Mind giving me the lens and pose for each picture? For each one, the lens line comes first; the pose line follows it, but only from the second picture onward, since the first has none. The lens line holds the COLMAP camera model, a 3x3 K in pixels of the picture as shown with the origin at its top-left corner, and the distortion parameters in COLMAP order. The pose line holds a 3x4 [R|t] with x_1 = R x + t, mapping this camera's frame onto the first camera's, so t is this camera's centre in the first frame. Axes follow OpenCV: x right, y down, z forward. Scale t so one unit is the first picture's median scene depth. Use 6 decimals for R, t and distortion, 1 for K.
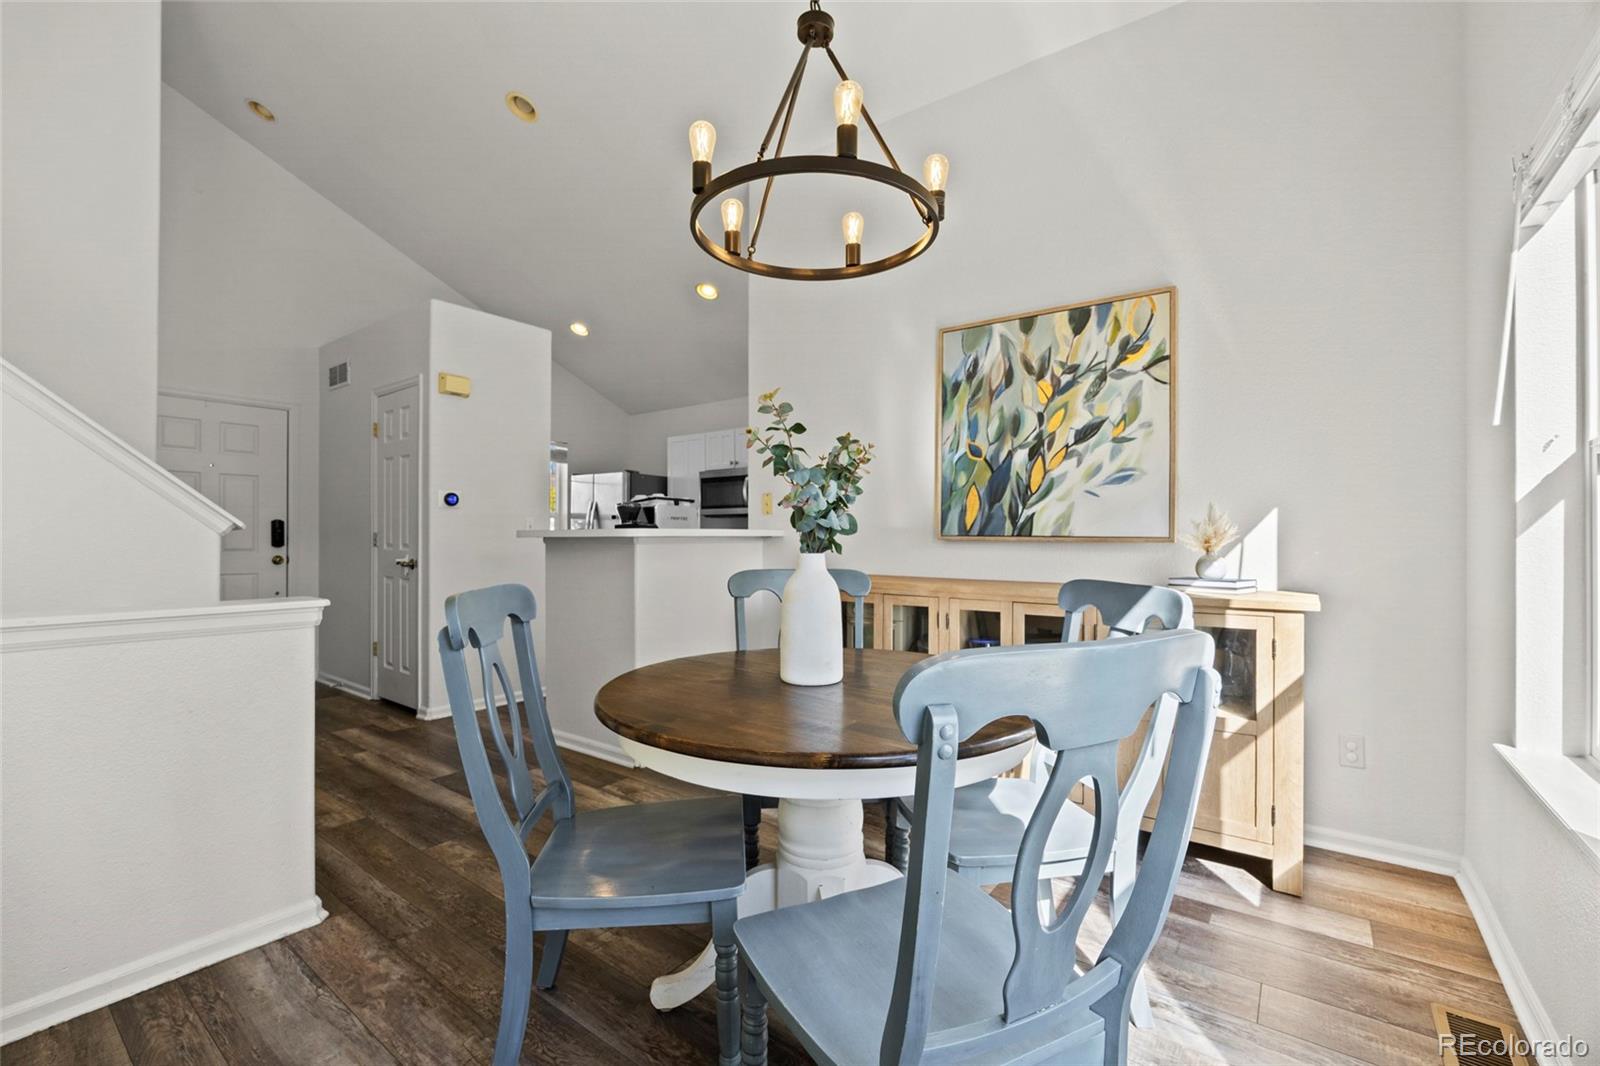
lens RADIAL K [[690.4, 0, 800.9], [0, 690.4, 537.8], [0, 0, 1]] dist [-0.011576, 0.000135]
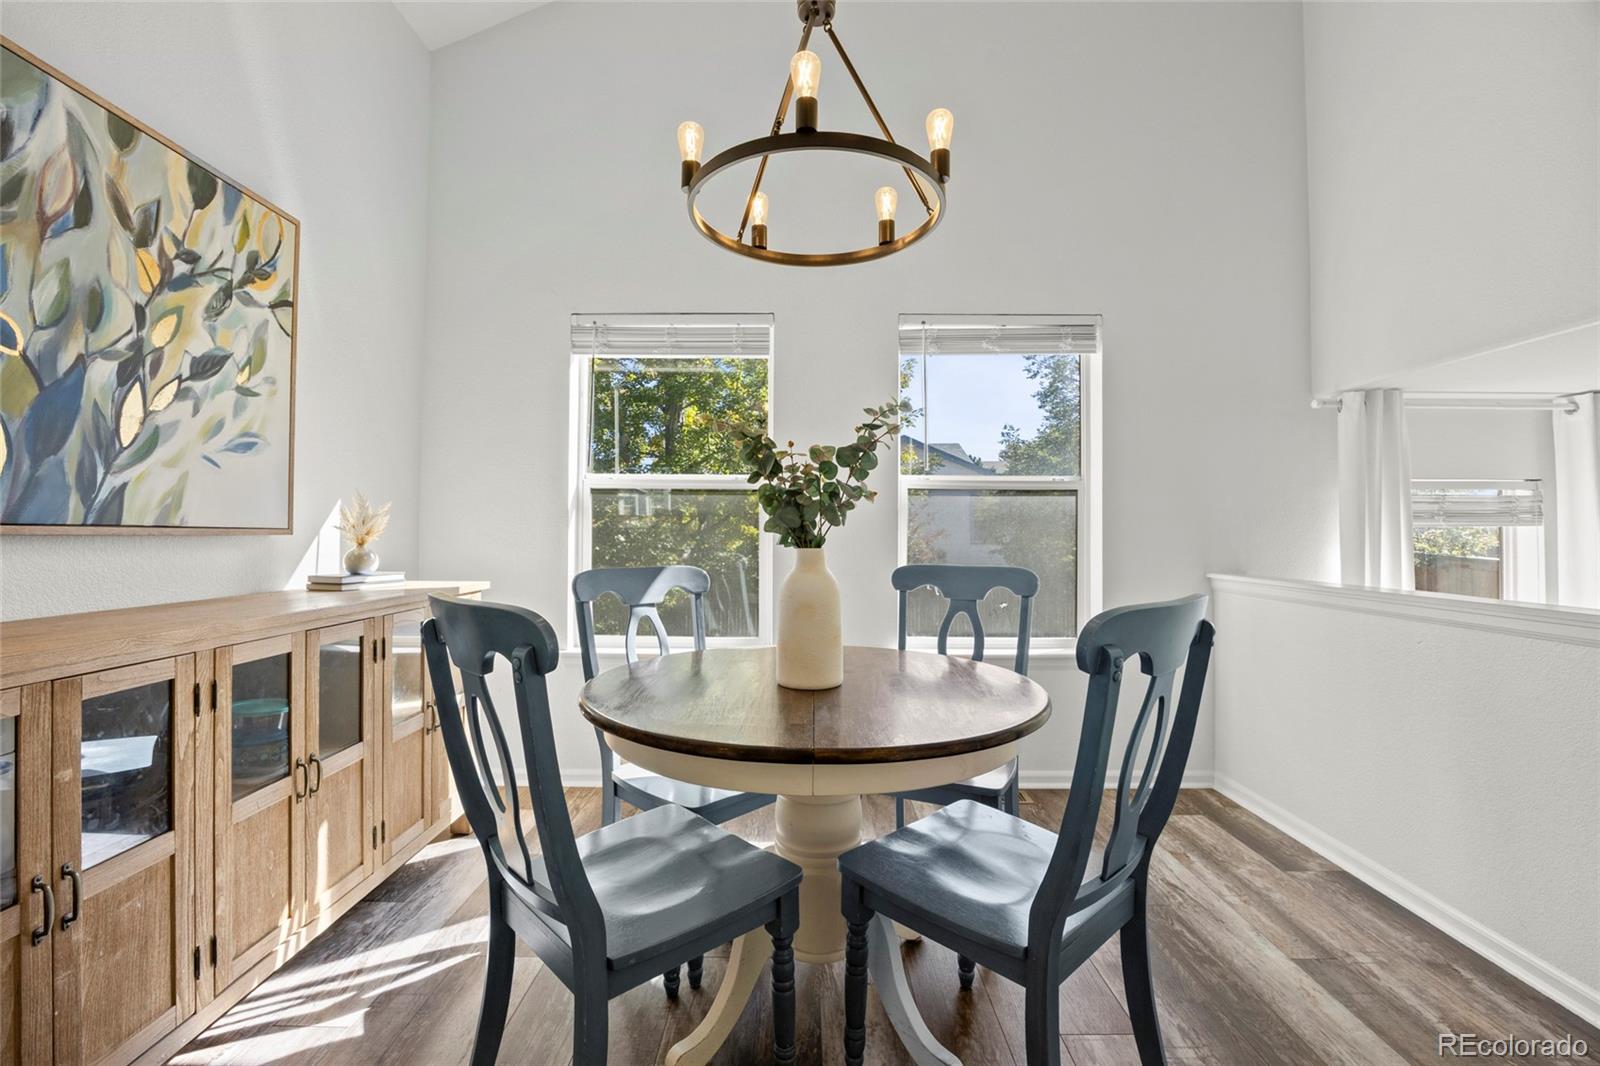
lens RADIAL K [[667.8, 0, 796.3], [0, 667.8, 518.9], [0, 0, 1]] dist [-0.015268, -0.000429]
pose [[-0.591667, 0.007143, 0.806151, -0.403958], [-0.004910, 0.999910, -0.012463, -0.004218], [-0.806168, -0.011333, -0.591579, 0.901893]]
